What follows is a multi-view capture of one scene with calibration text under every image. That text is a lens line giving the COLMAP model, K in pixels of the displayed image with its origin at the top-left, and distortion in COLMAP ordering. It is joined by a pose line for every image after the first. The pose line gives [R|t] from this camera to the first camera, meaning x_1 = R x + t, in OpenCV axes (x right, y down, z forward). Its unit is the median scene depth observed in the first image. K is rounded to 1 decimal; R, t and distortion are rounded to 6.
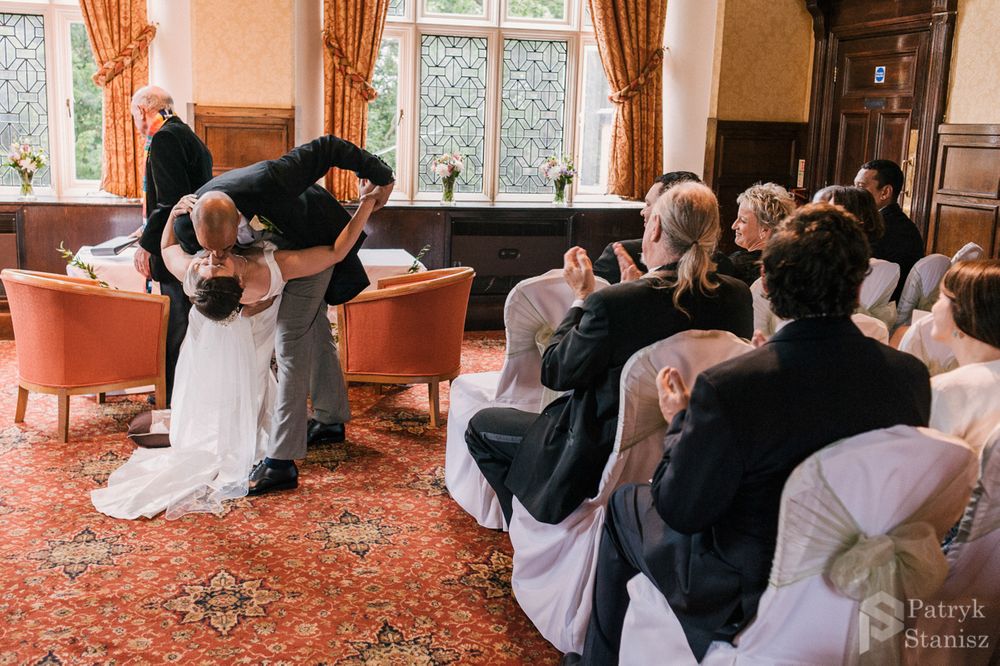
lens RADIAL K [[978.7, 0, 494.1], [0, 978.7, 333.5], [0, 0, 1]] dist [-0.000461, 0.000000]
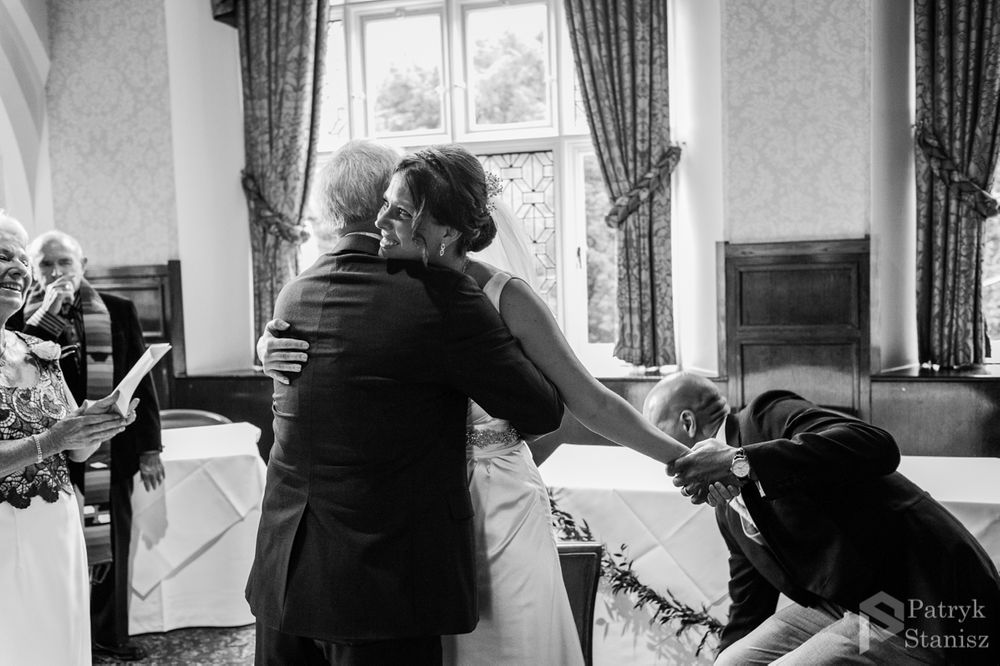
lens RADIAL K [[978.7, 0, 493.7], [0, 978.7, 327.8], [0, 0, 1]] dist [-0.000461, 0.000000]
pose [[0.836452, -0.023861, -0.547520, -0.050693], [-0.052991, 0.990849, -0.124136, -0.069021], [0.545472, 0.132848, 0.827534, 0.299400]]
